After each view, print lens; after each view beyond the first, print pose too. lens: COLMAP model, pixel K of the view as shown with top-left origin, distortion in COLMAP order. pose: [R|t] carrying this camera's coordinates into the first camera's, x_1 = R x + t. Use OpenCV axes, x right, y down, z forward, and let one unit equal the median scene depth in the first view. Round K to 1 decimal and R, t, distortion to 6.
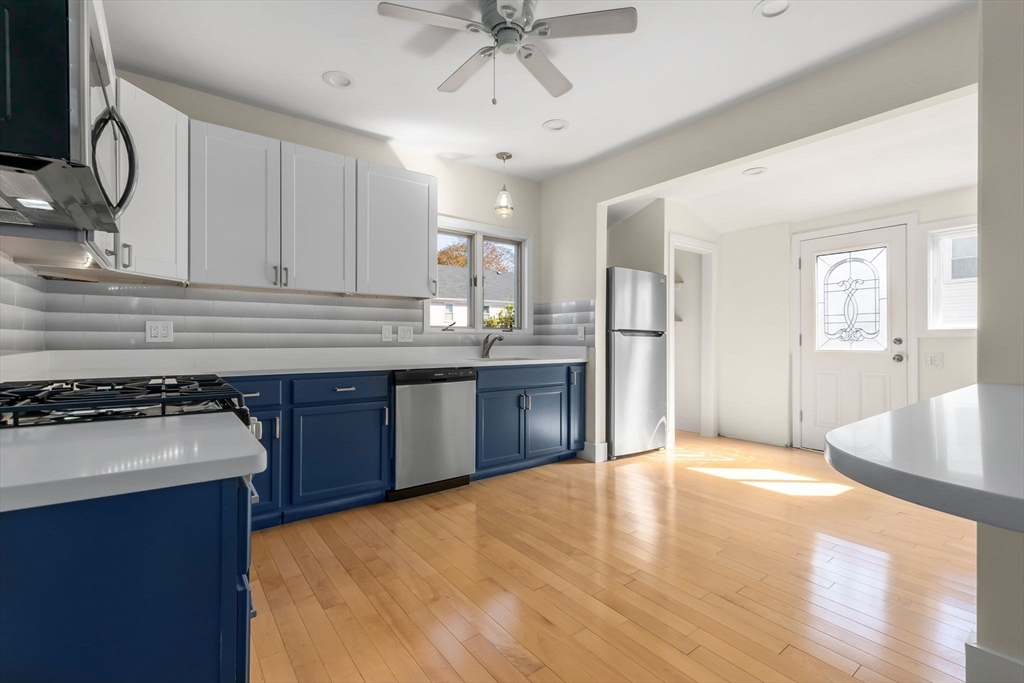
lens RADIAL K [[446.6, 0, 515.6], [0, 446.6, 339.4], [0, 0, 1]] dist [-0.001213, -0.000490]
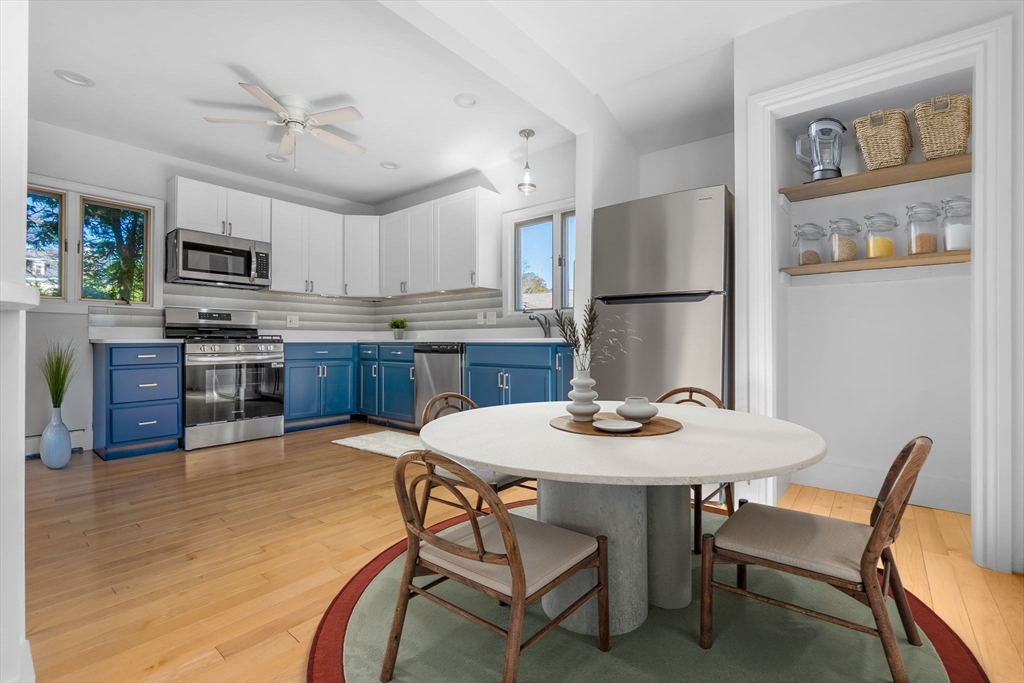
lens RADIAL K [[446.6, 0, 515.6], [0, 446.6, 339.4], [0, 0, 1]] dist [-0.001213, -0.000490]
pose [[0.225260, 0.002092, -0.974296, 0.991129], [0.007973, 0.999960, 0.003991, 0.043102], [0.974266, -0.008667, 0.225234, 0.797730]]
